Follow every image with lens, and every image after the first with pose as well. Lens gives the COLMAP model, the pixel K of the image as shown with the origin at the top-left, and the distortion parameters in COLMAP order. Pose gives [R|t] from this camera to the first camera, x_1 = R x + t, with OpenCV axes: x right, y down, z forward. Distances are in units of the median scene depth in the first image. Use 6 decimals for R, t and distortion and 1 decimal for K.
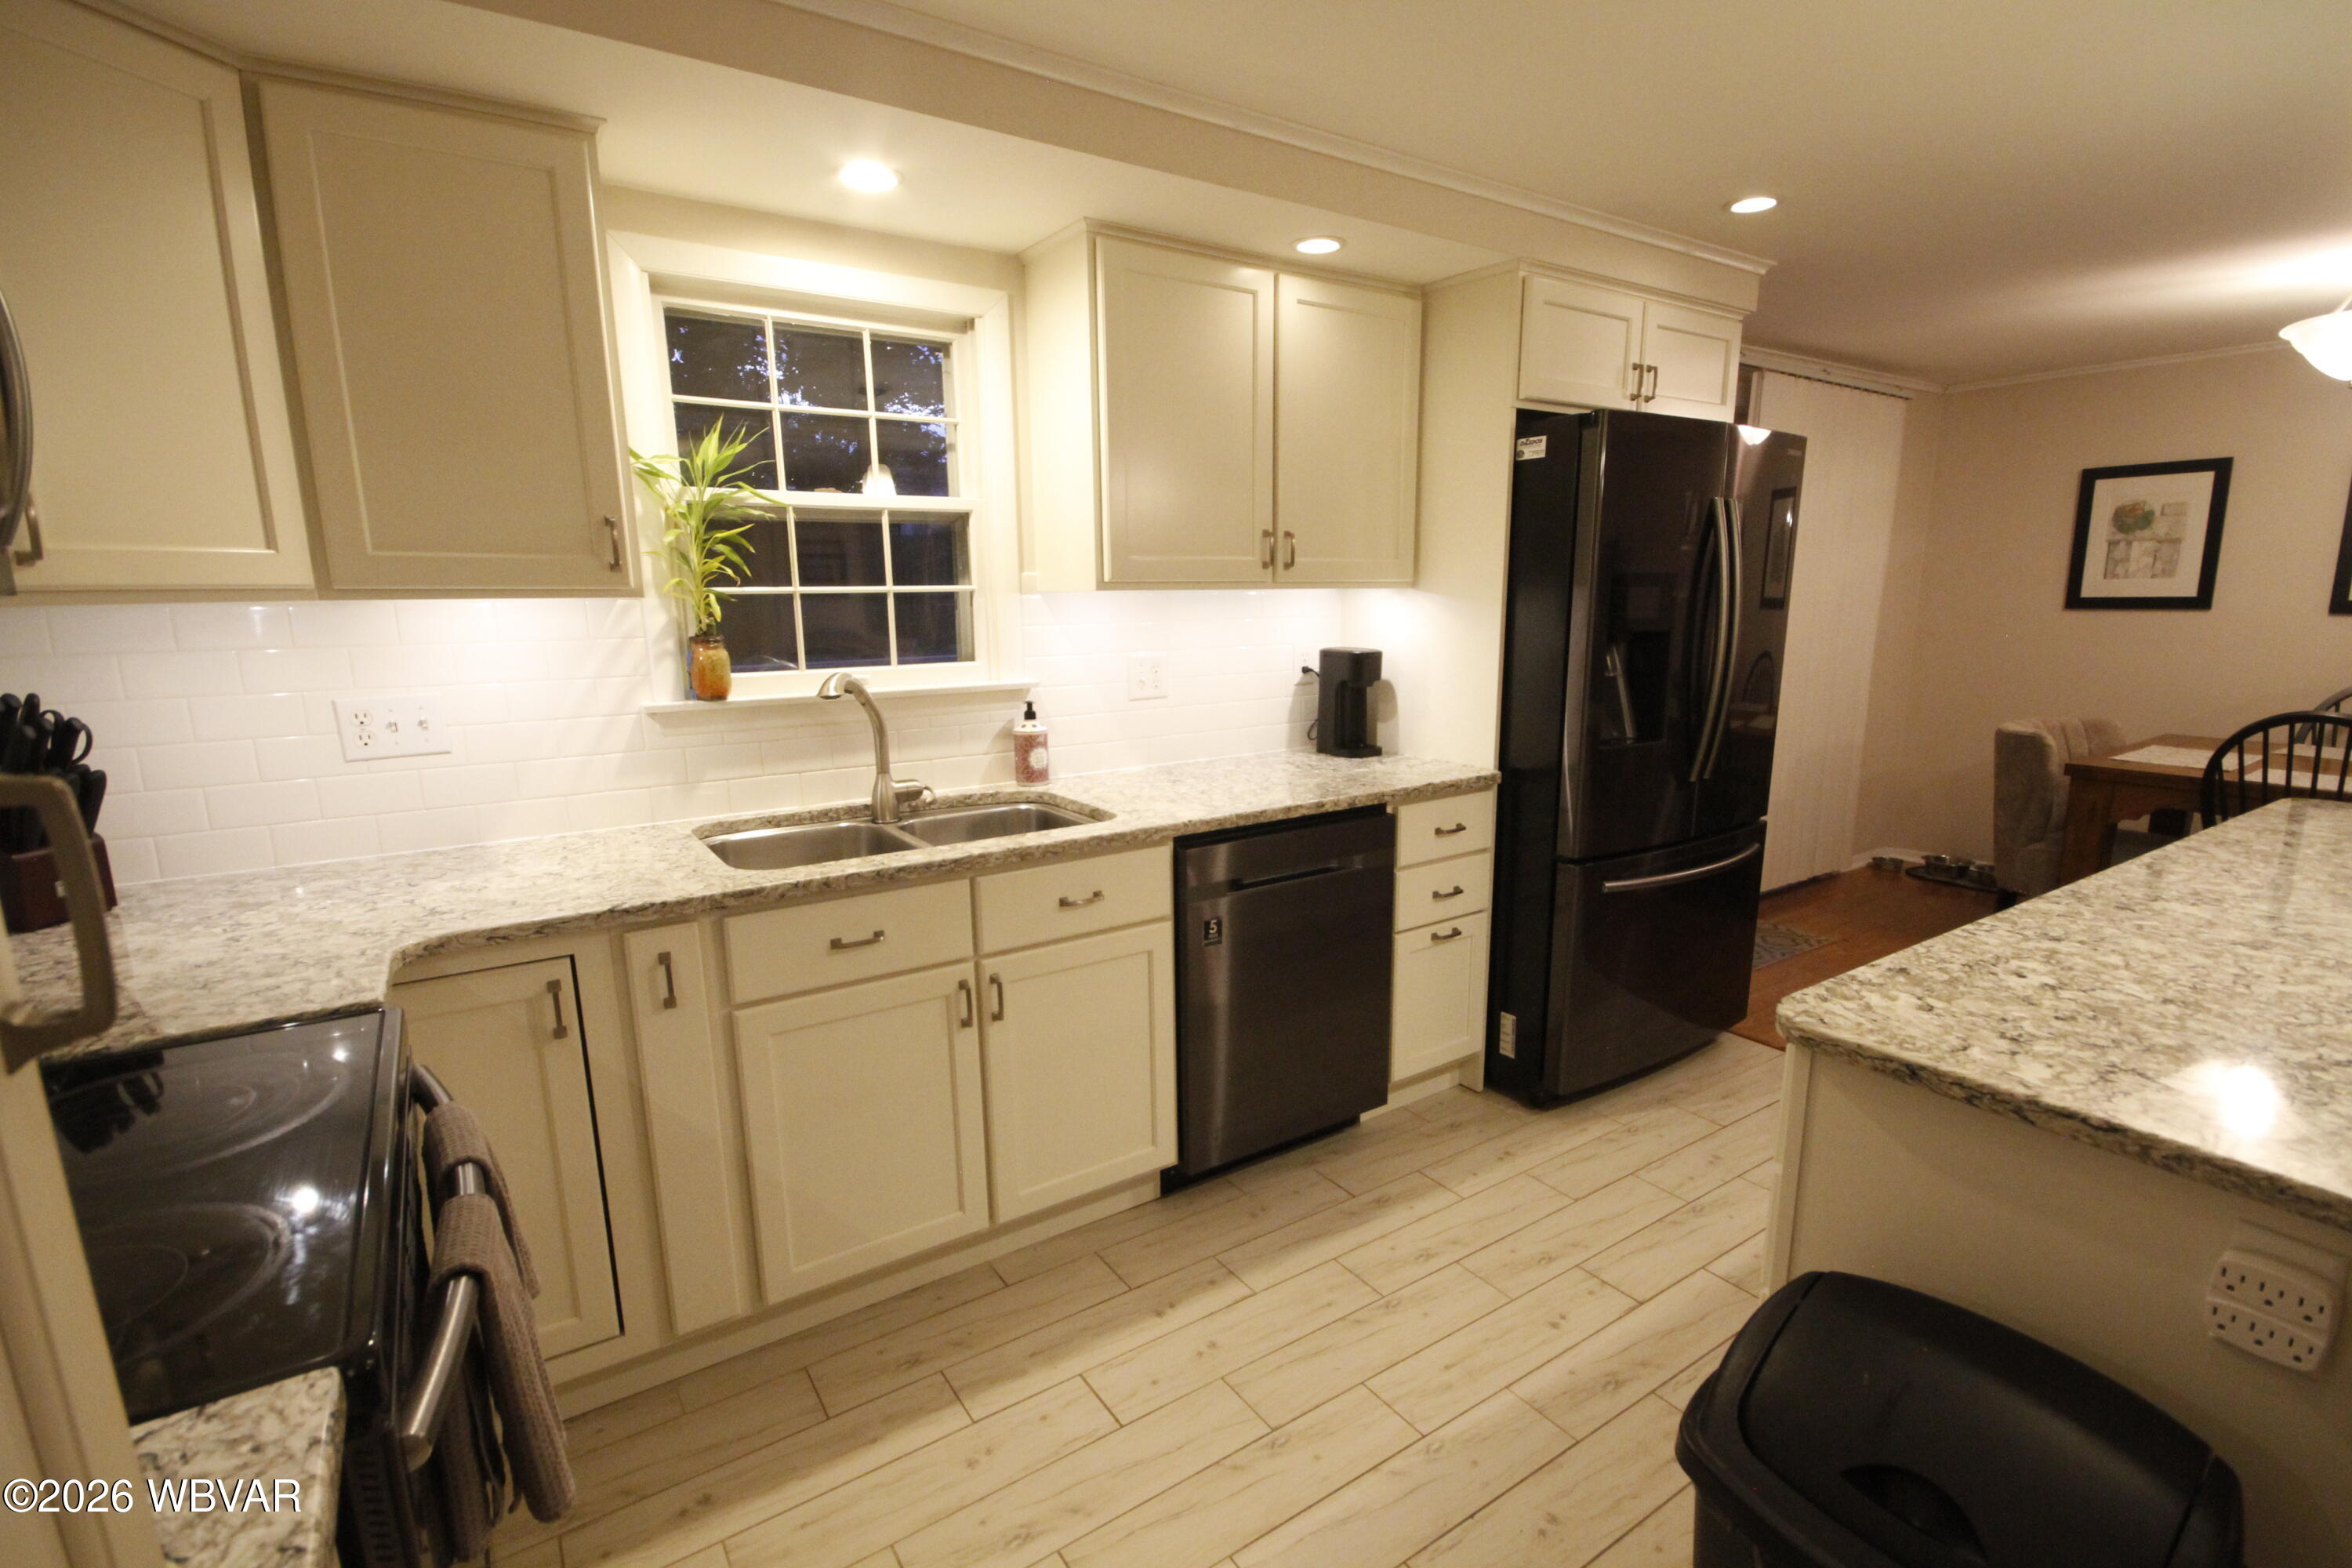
lens RADIAL K [[1086.9, 0, 1190.8], [0, 1086.9, 817.1], [0, 0, 1]] dist [0.000838, -0.002985]
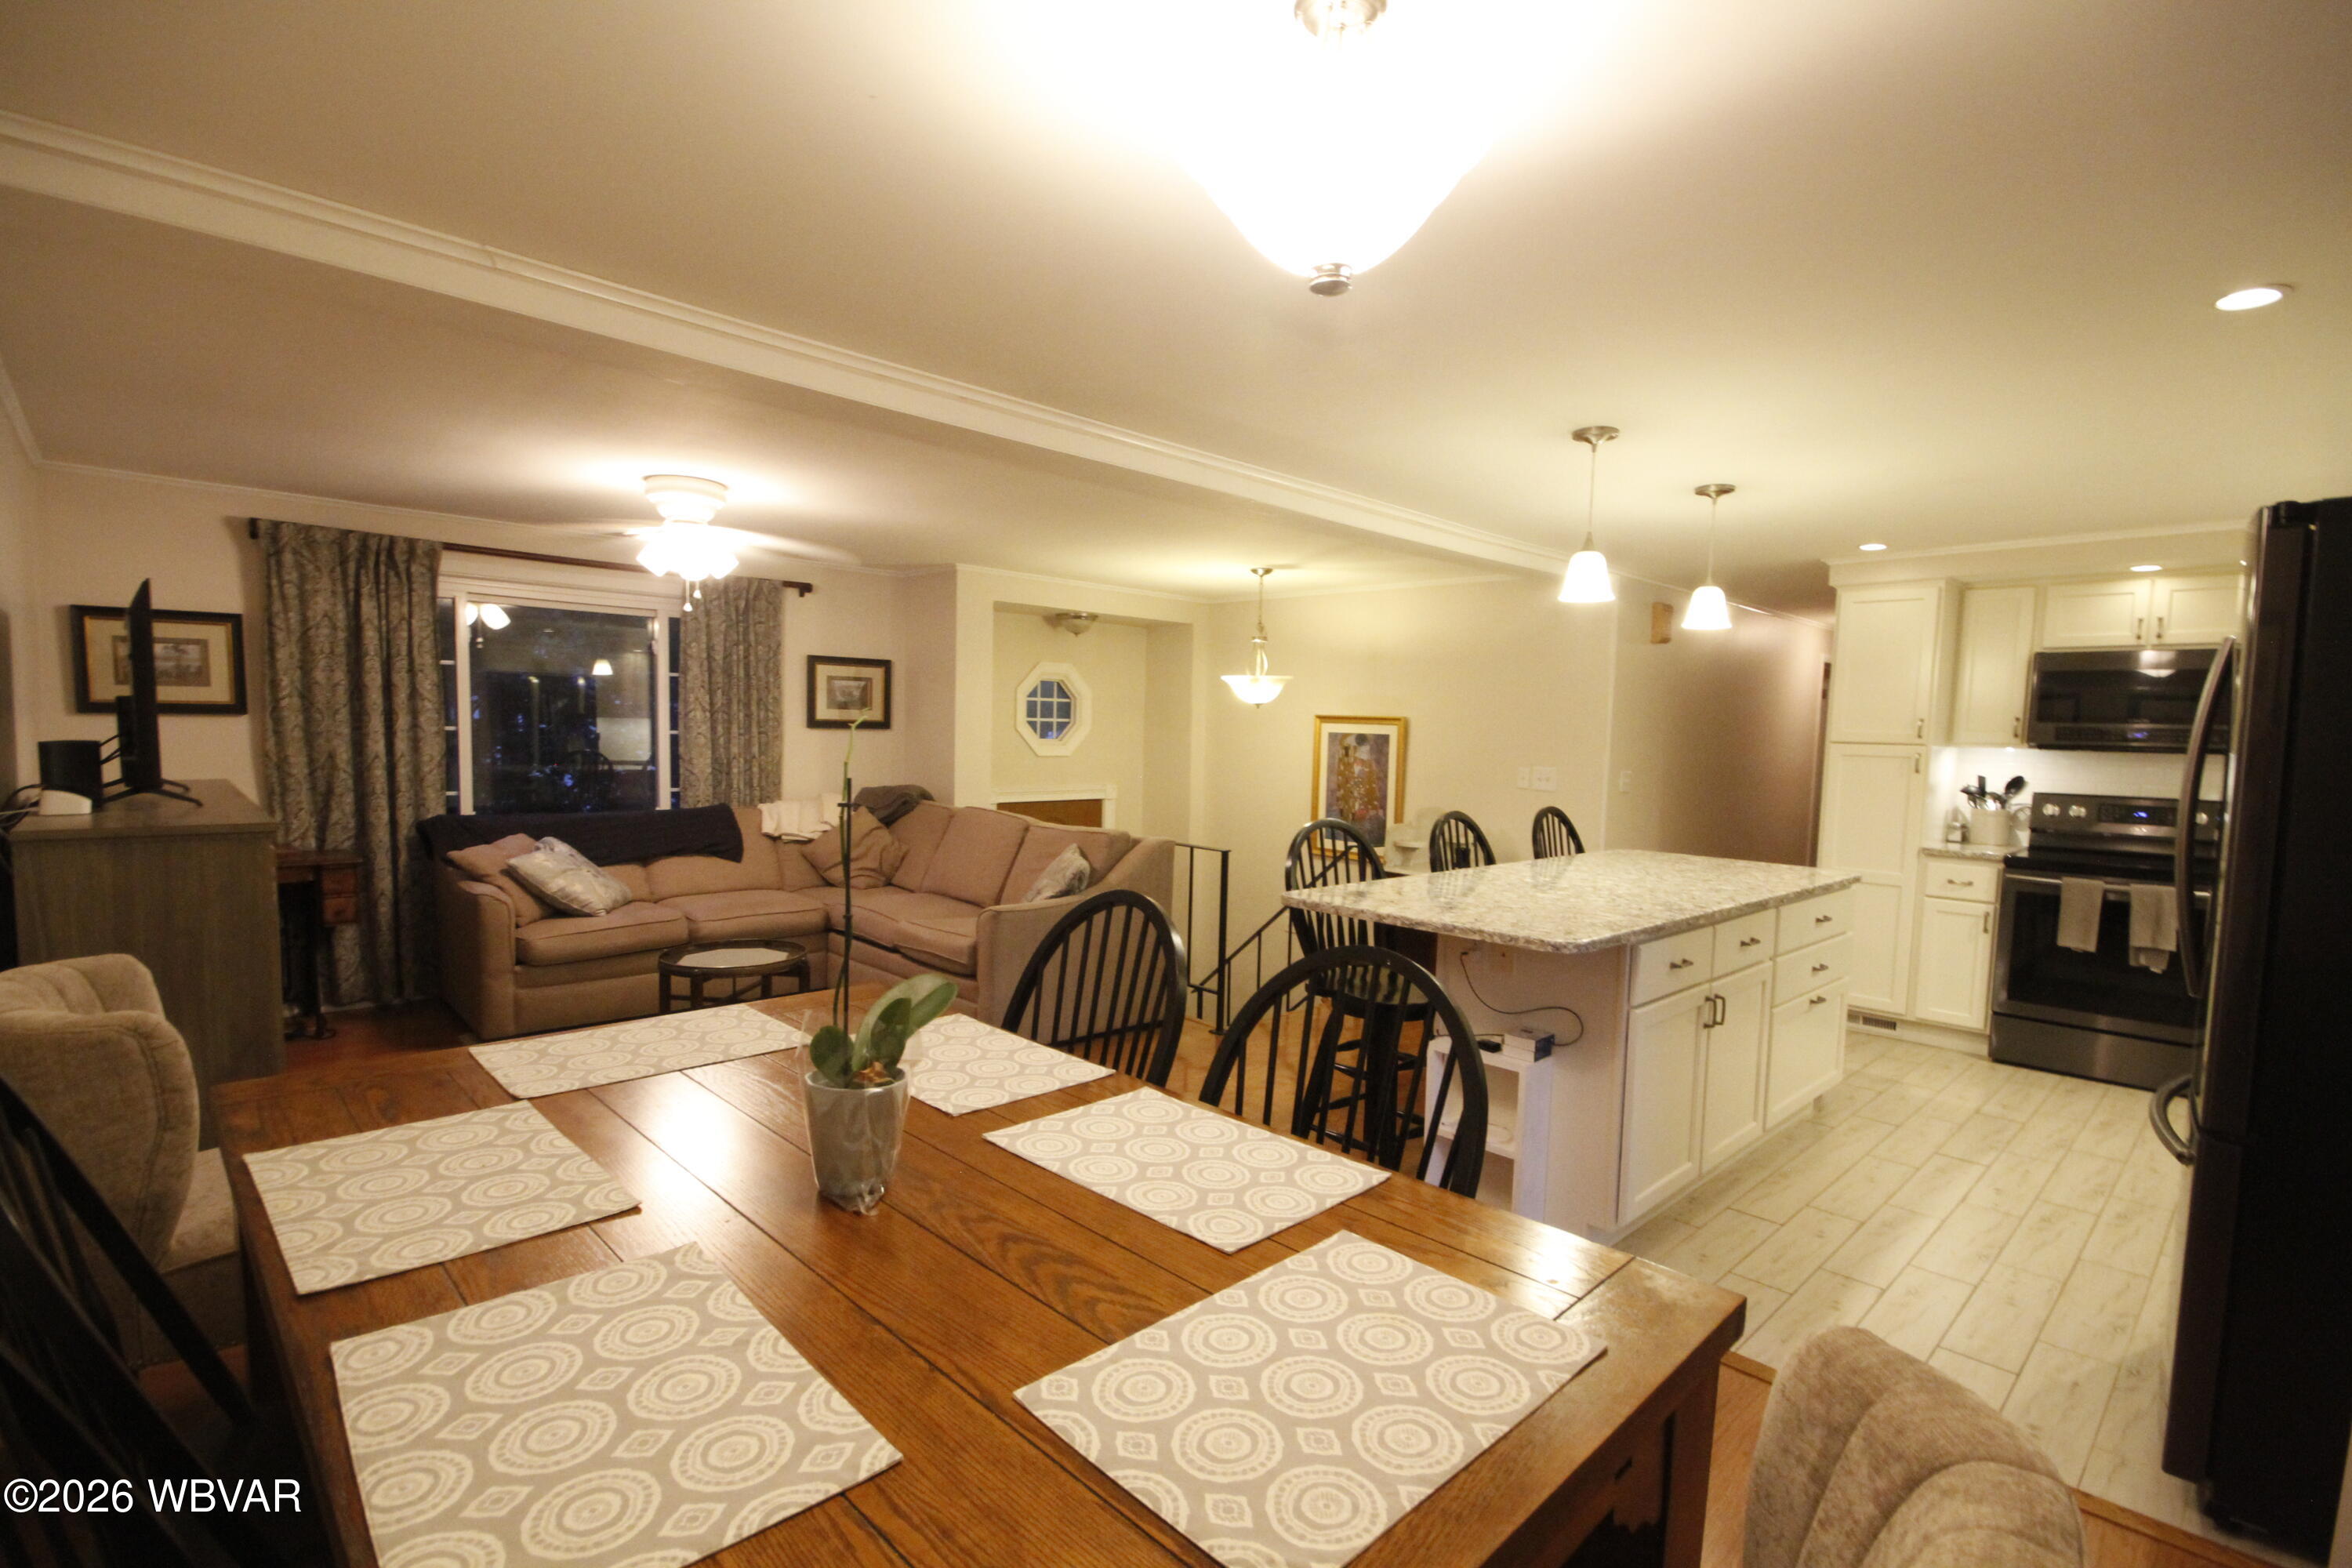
lens RADIAL K [[1086.9, 0, 1191.0], [0, 1086.9, 805.4], [0, 0, 1]] dist [0.000838, -0.002985]
pose [[-0.986040, -0.003295, -0.166473, 1.604089], [-0.049450, 0.960490, 0.273885, -0.419191], [0.158994, 0.278294, -0.947245, 1.951216]]
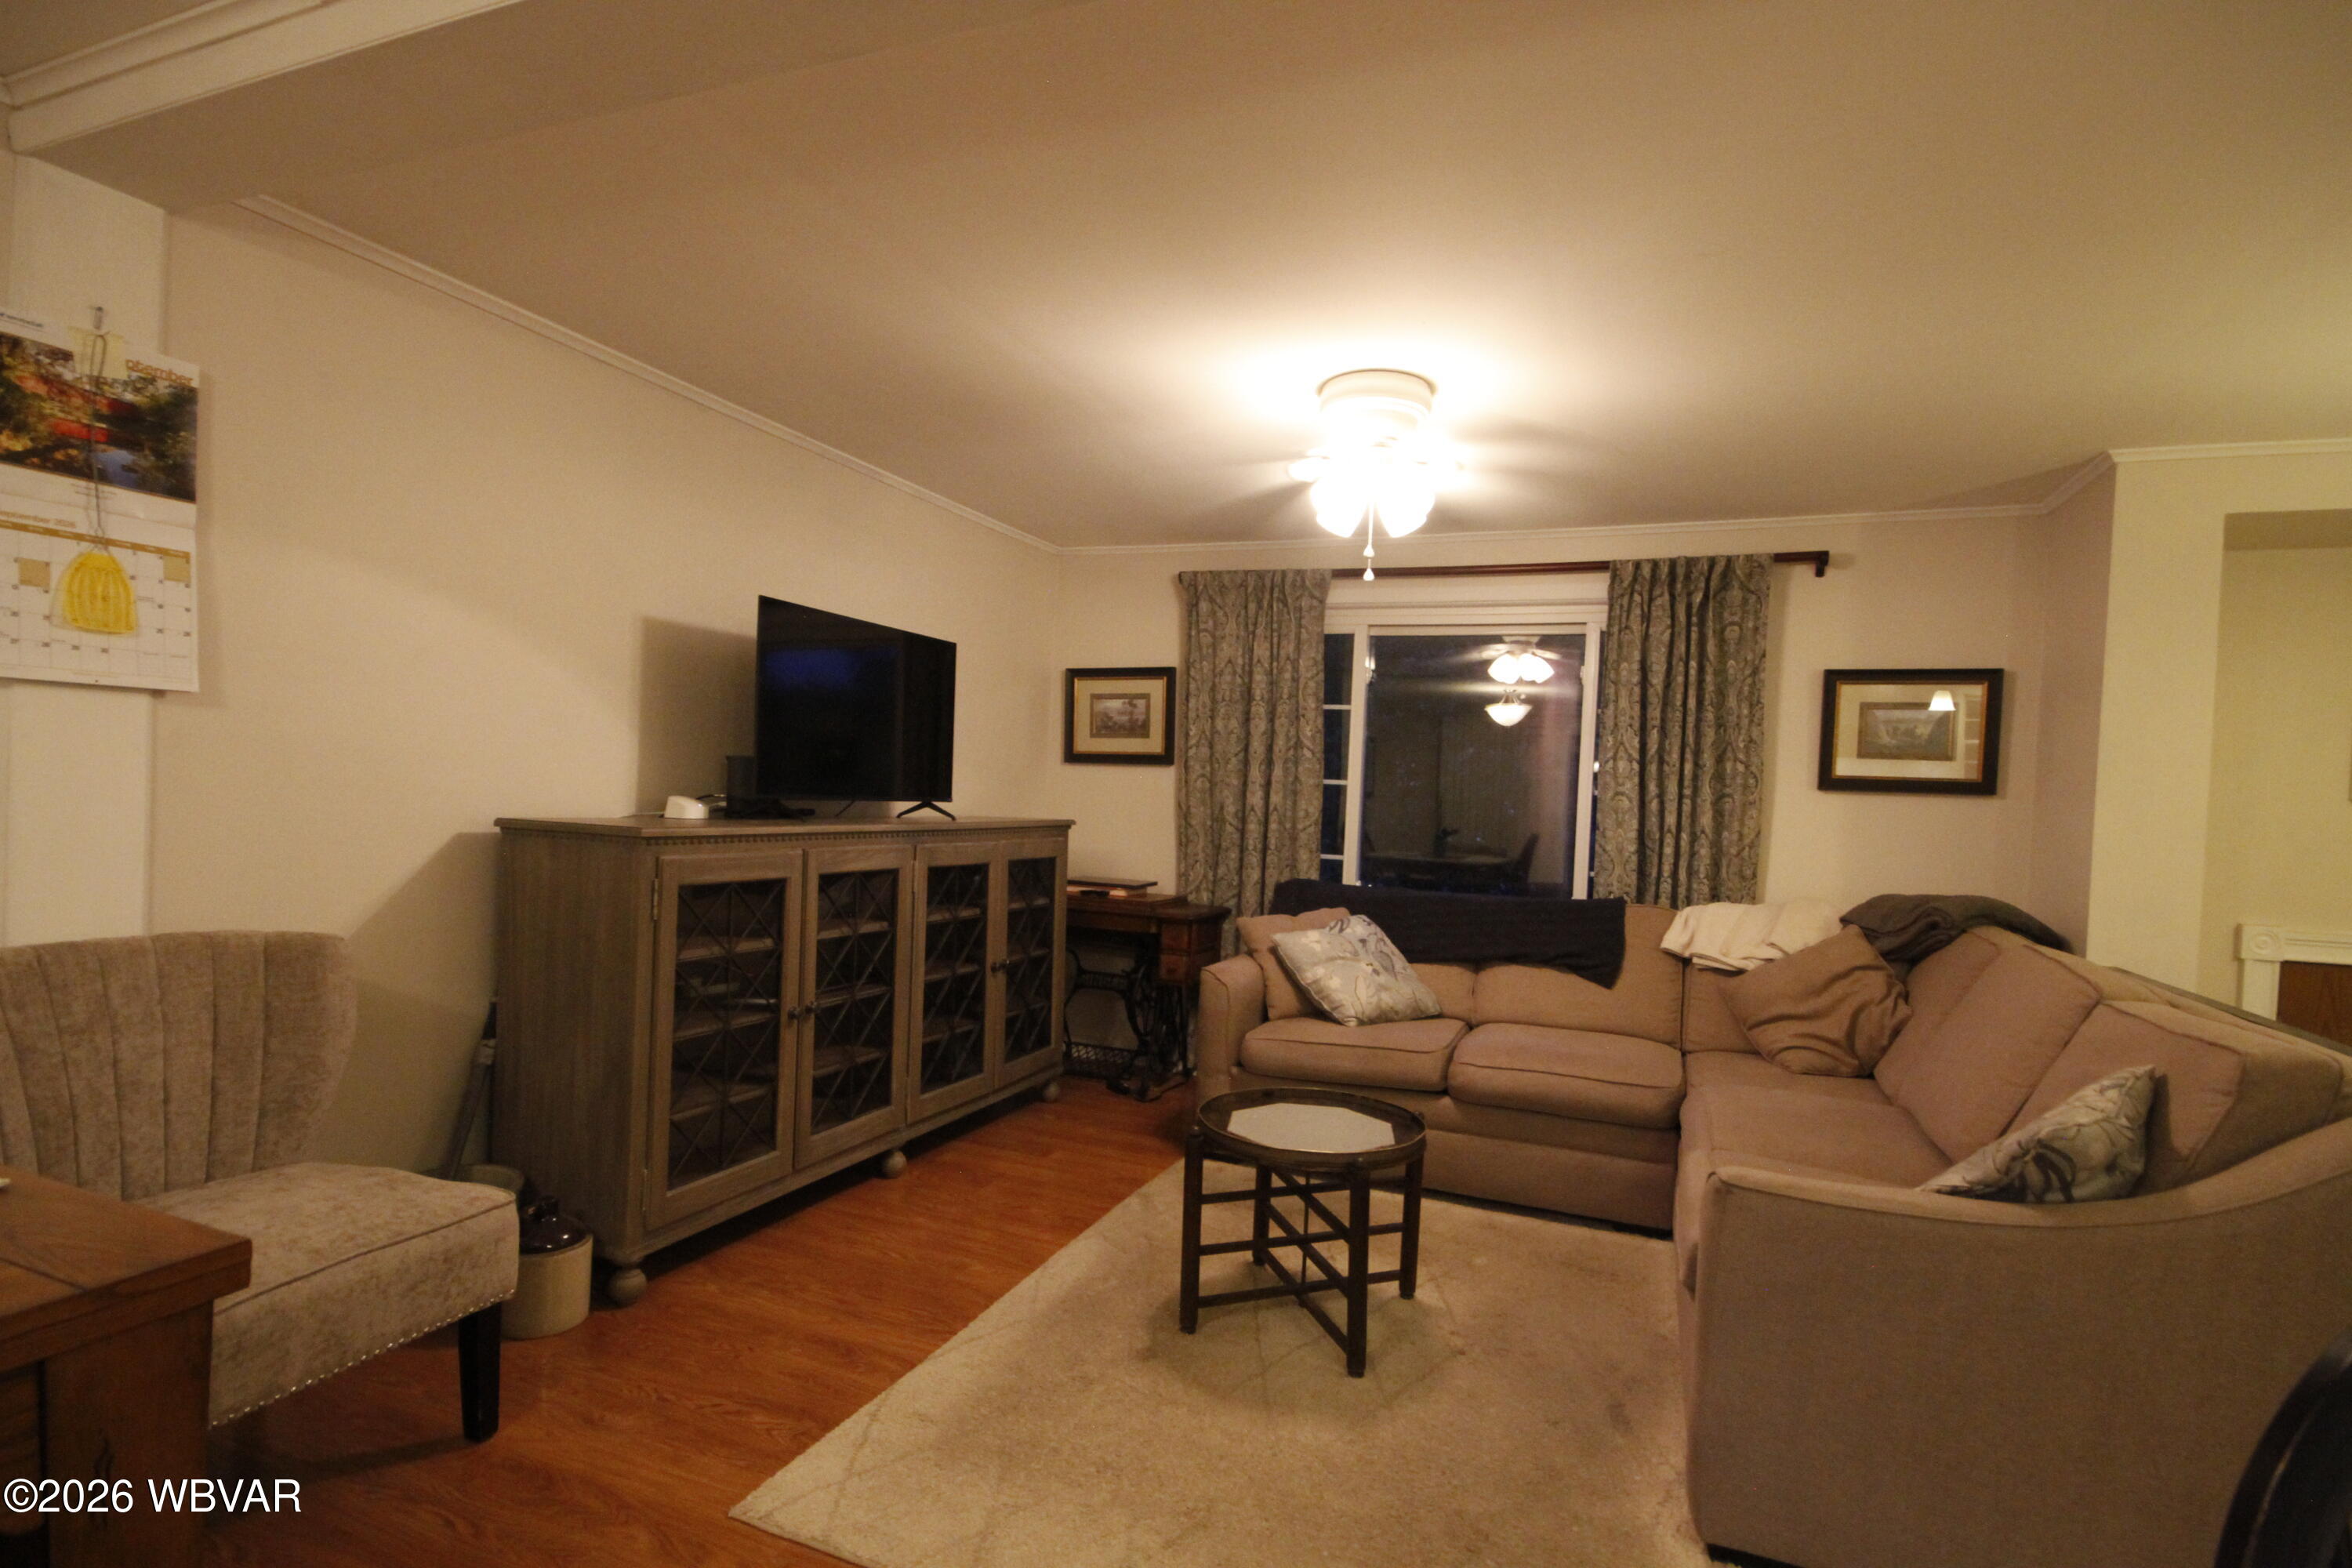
lens RADIAL K [[1143.8, 0, 1196.7], [0, 1143.8, 813.3], [0, 0, 1]] dist [-0.000342, -0.002113]
pose [[-0.552808, -0.028983, 0.832804, 1.173313], [0.133826, 0.983335, 0.123055, -0.113170], [-0.822492, 0.179476, -0.539717, 0.862315]]
